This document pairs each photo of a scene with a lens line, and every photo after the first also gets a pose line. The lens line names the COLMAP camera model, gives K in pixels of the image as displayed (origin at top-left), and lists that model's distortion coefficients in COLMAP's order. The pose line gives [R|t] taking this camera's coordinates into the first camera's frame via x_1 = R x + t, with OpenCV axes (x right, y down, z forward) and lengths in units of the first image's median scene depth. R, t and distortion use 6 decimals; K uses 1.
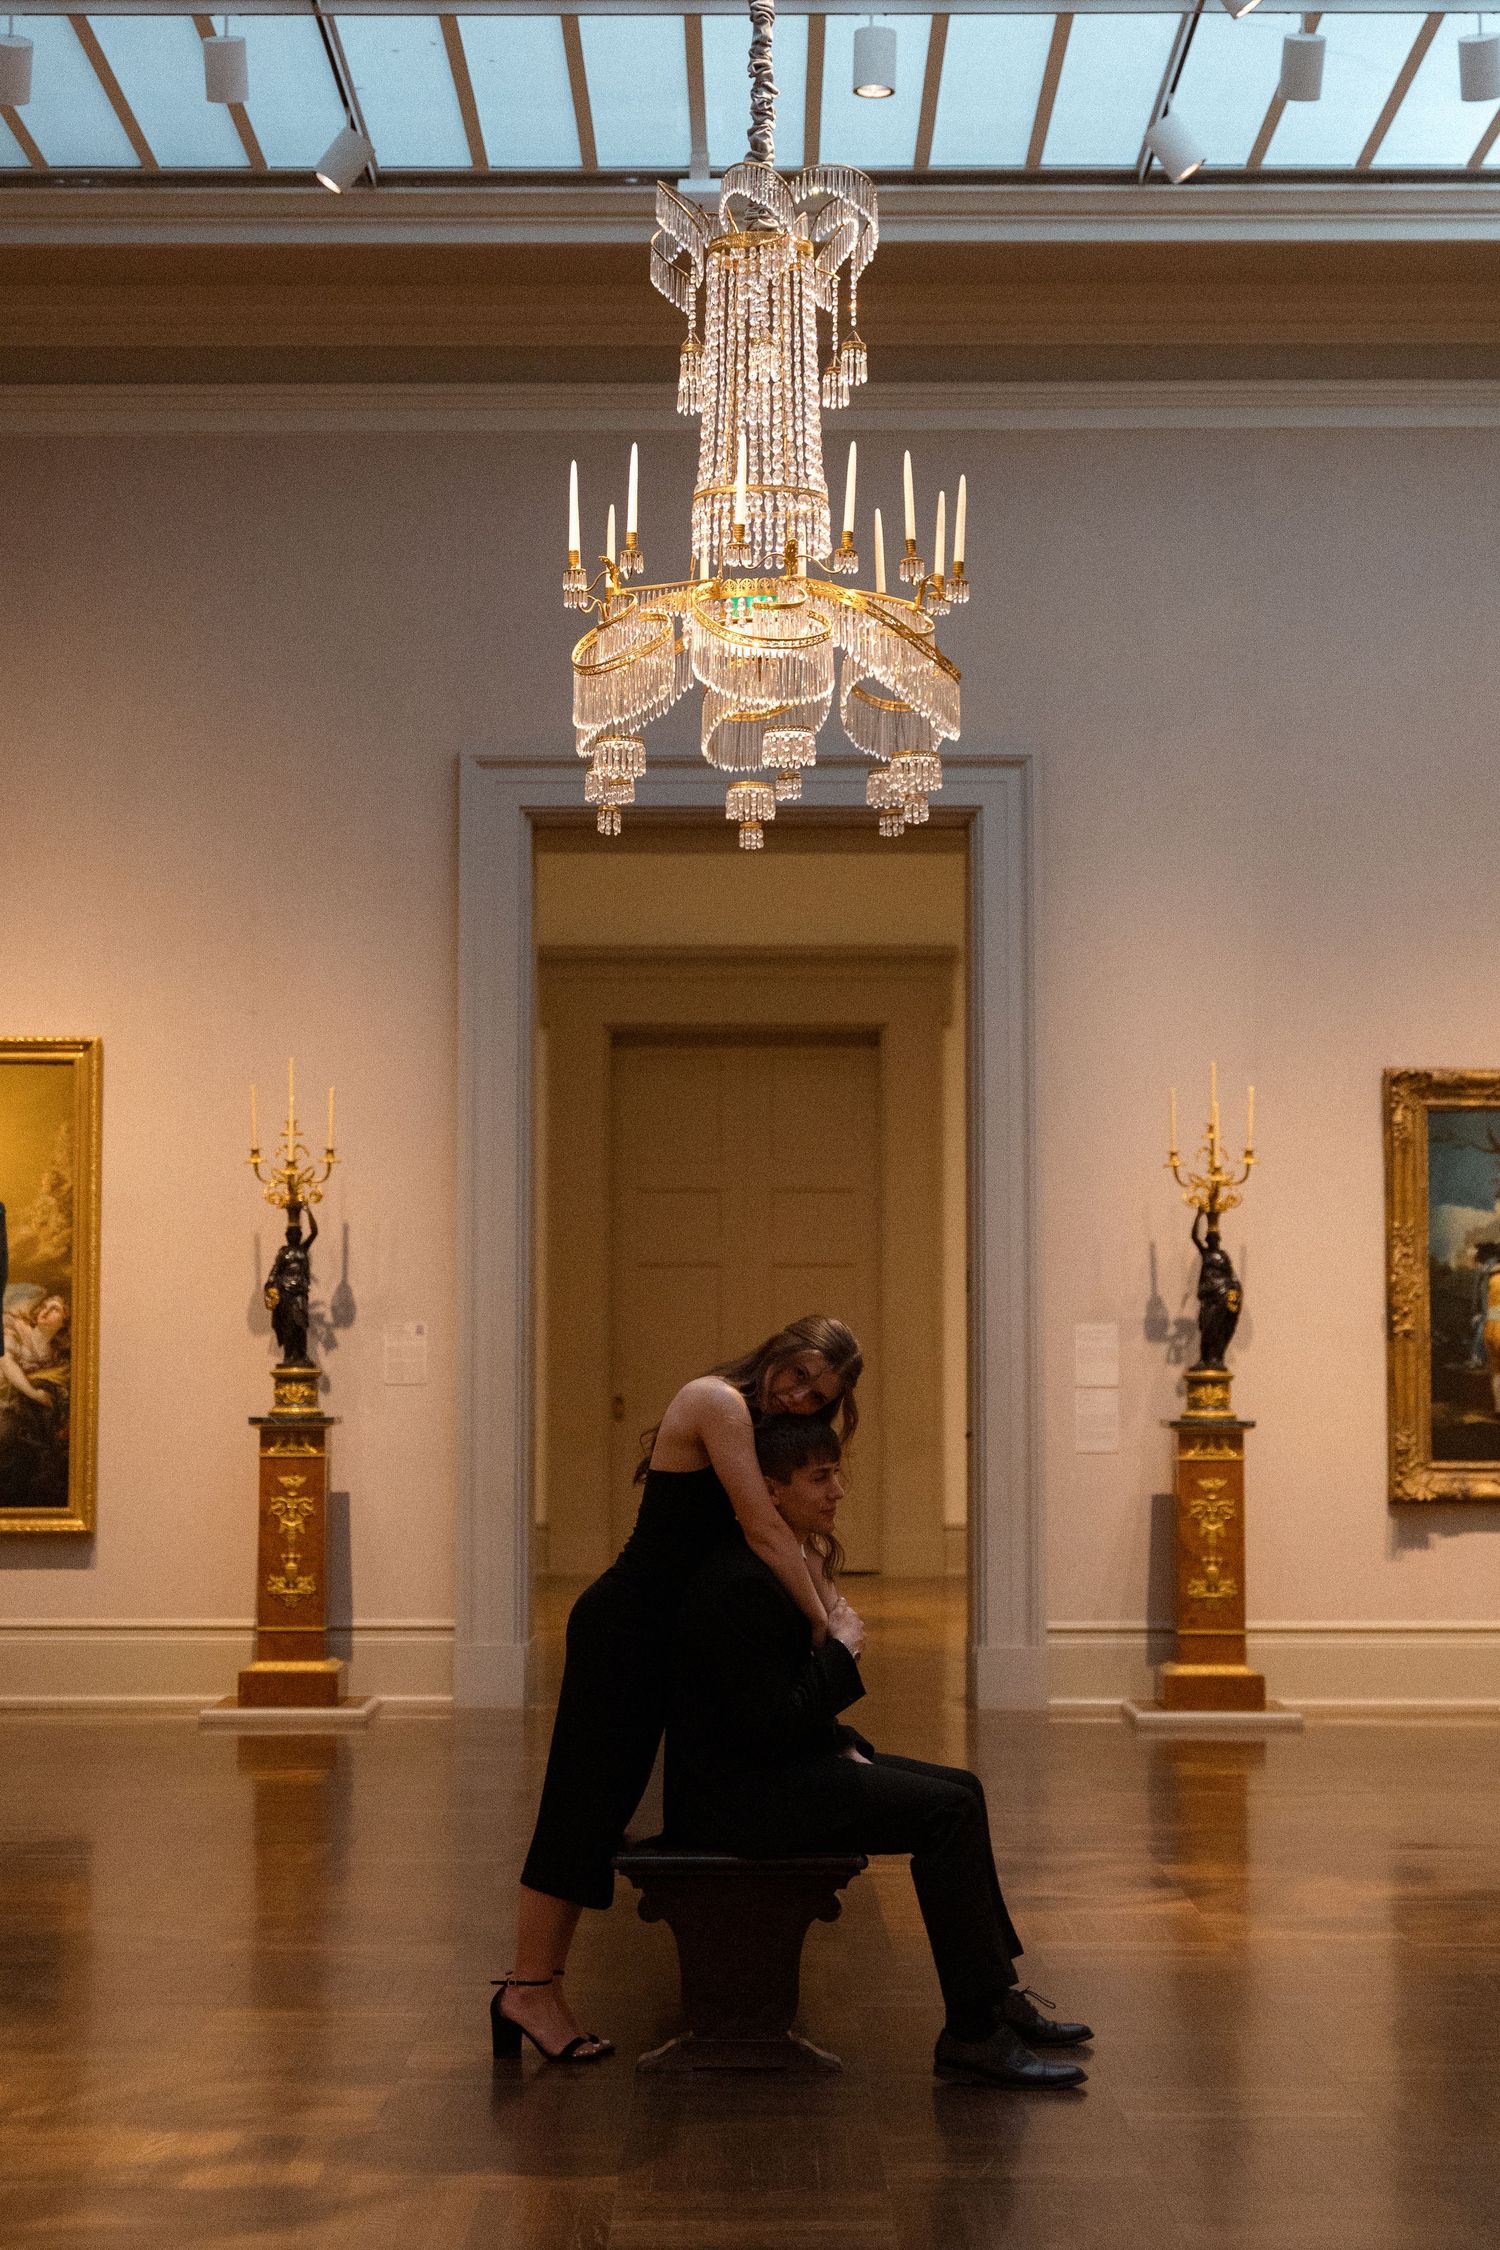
lens RADIAL K [[3411.1, 0, 750.0], [0, 3411.1, 1125.0], [0, 0, 1]] dist [0.006948, 0.028608]
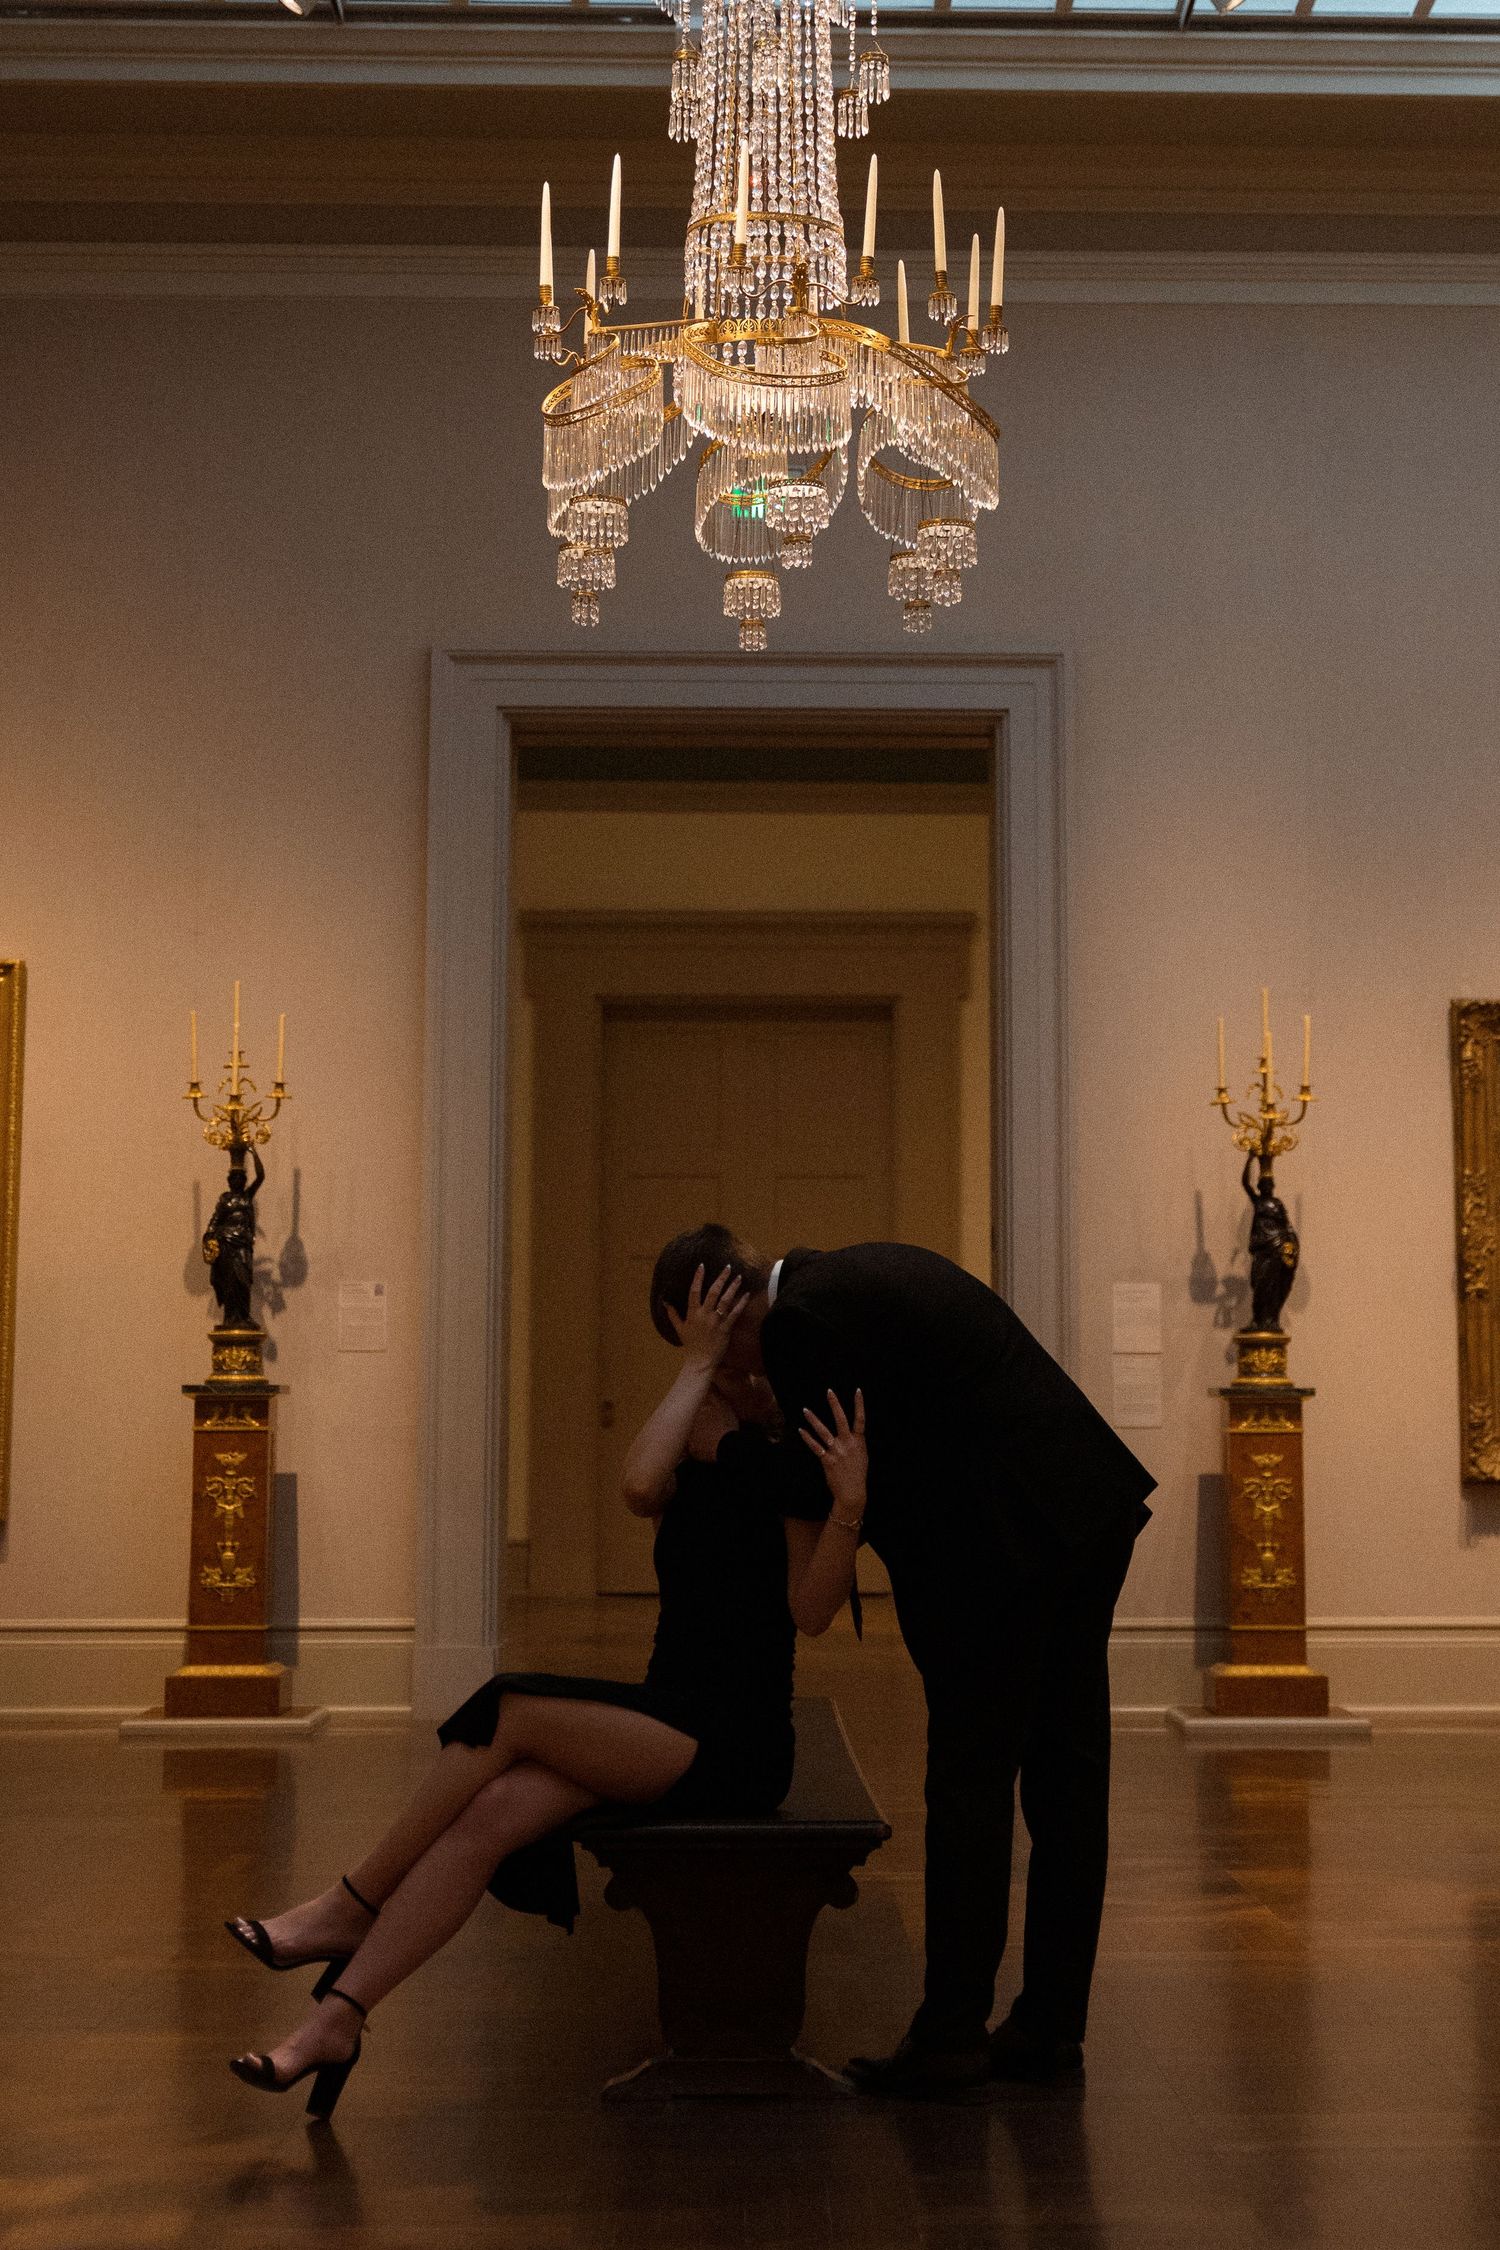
lens RADIAL K [[3036.9, 0, 872.1], [0, 3036.9, 1124.1], [0, 0, 1]] dist [0.013741, -0.062400]
pose [[0.999271, 0.004069, 0.037961, 0.001491], [-0.001189, 0.997138, -0.075595, 0.077799], [-0.038160, 0.075494, 0.996416, 0.204524]]
